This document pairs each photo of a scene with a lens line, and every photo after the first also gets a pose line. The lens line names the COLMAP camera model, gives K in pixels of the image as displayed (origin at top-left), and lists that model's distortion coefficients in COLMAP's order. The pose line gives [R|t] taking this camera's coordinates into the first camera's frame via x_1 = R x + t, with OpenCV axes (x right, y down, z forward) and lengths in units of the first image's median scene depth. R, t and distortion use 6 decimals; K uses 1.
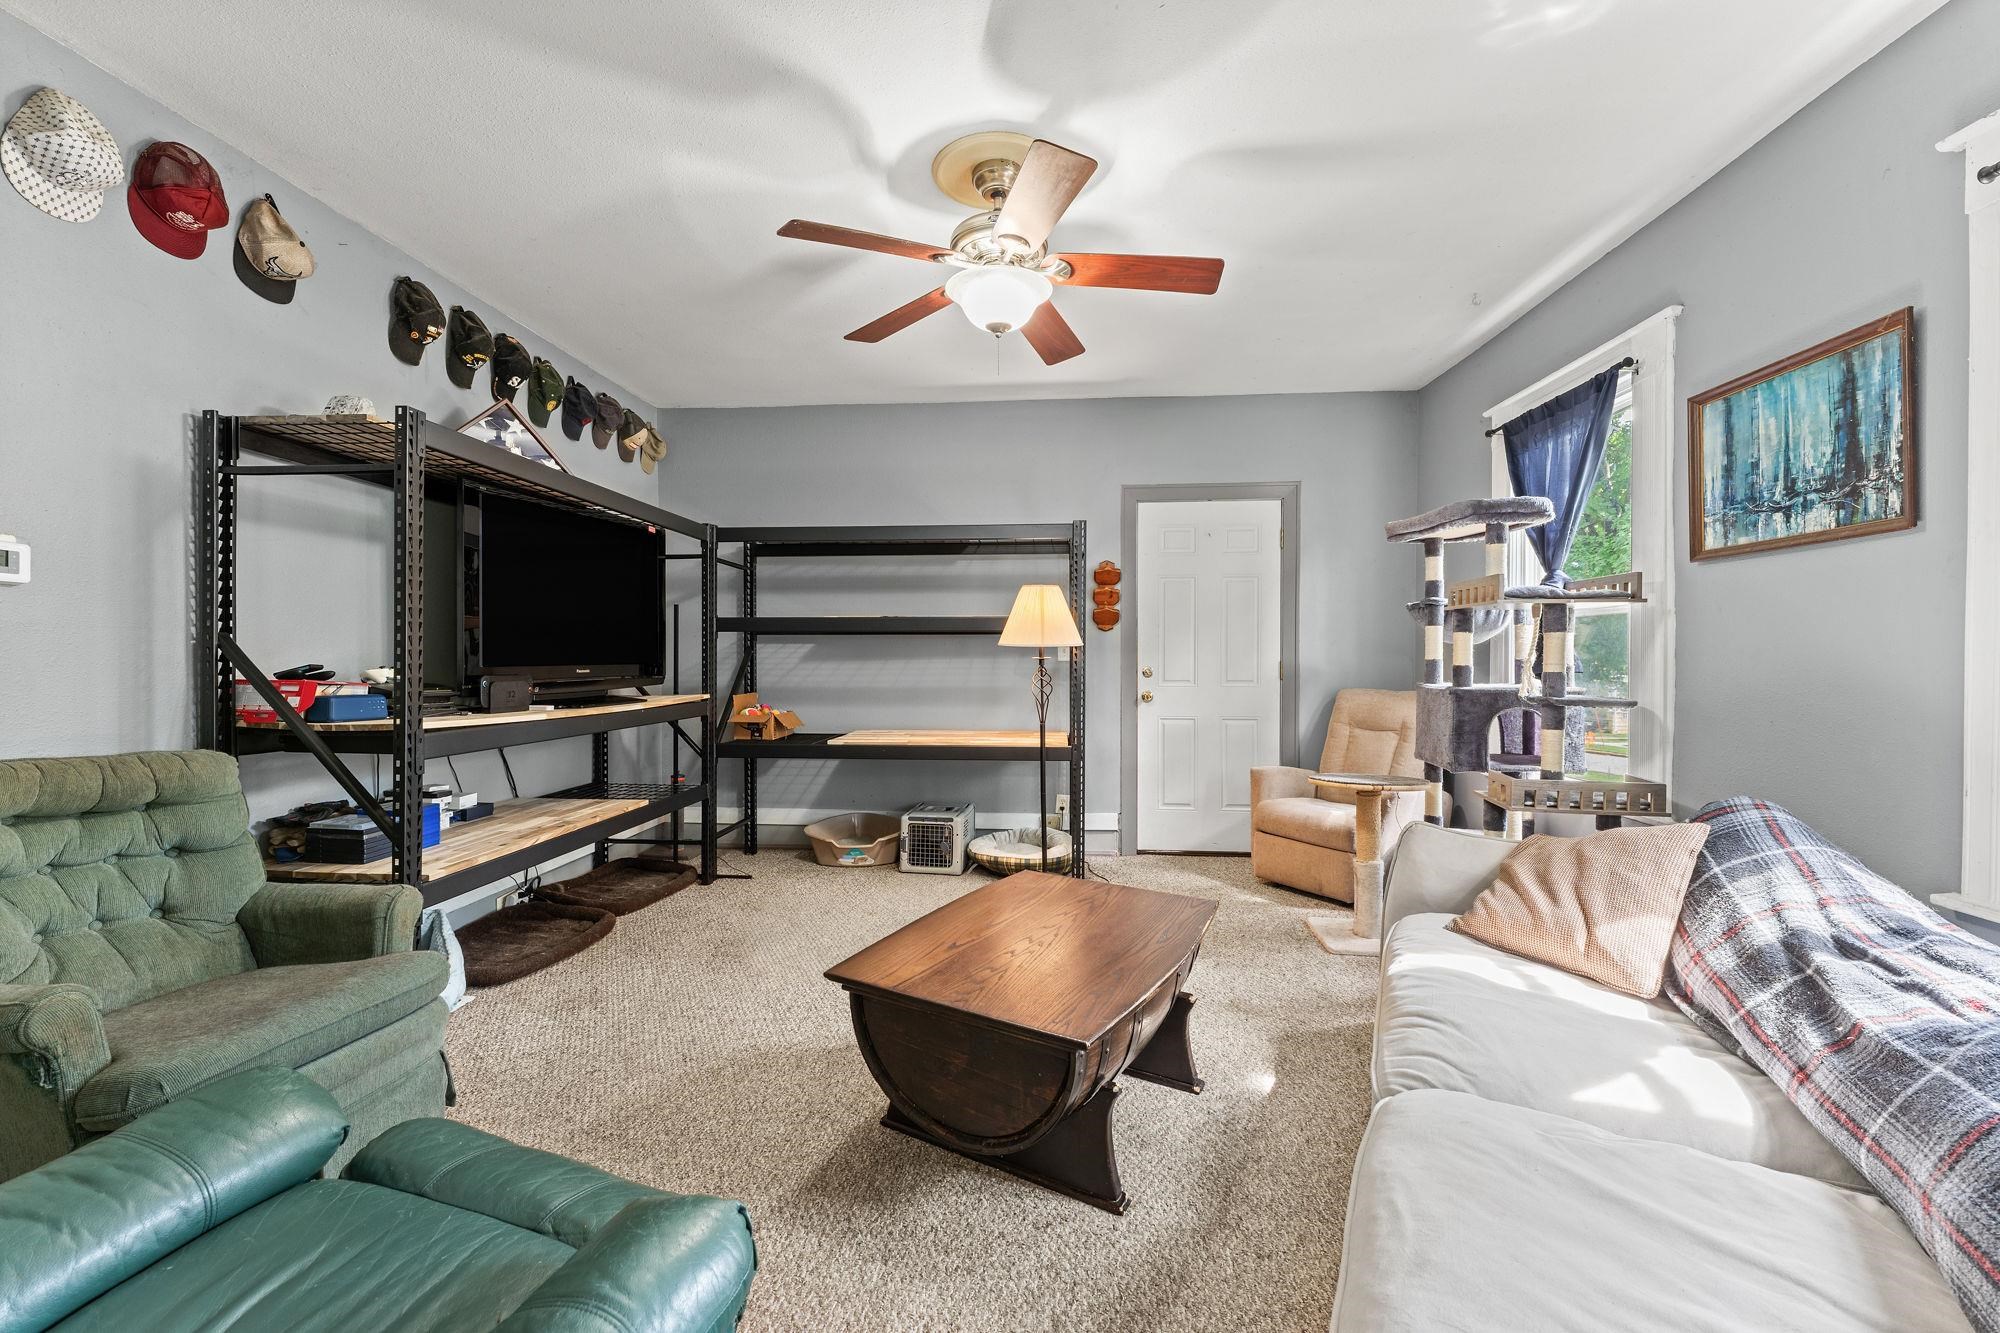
lens RADIAL K [[812.1, 0, 988.2], [0, 812.1, 653.8], [0, 0, 1]] dist [0.002769, 0.000086]
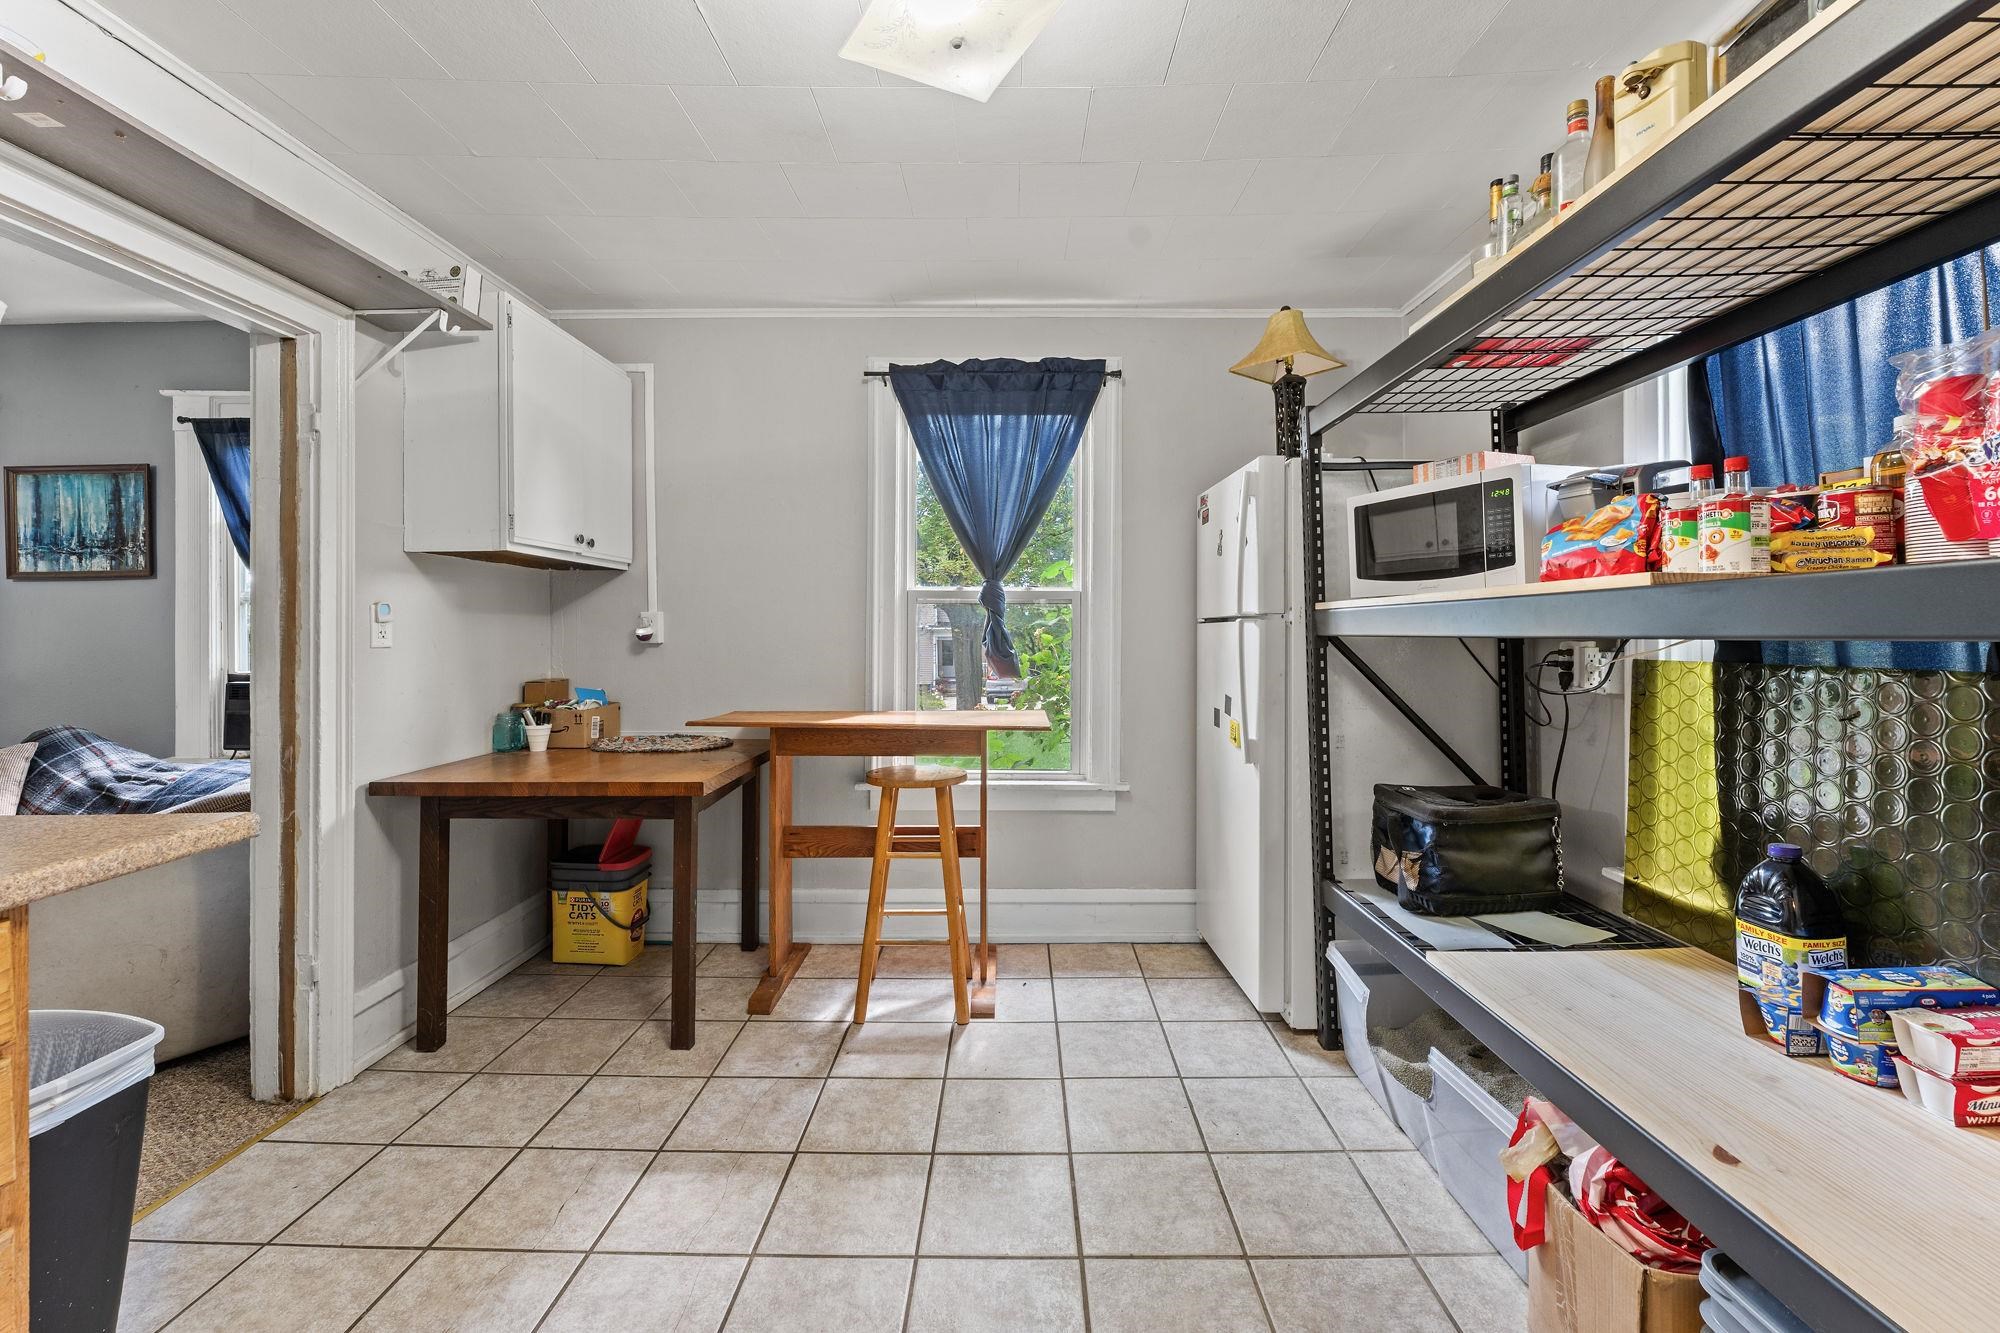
lens RADIAL K [[812.1, 0, 992.5], [0, 812.1, 645.7], [0, 0, 1]] dist [0.002769, 0.000086]
pose [[-0.071296, -0.006623, 0.997433, -0.785612], [0.001651, 0.999976, 0.006758, 0.000428], [-0.997454, 0.002129, -0.071283, -0.715335]]
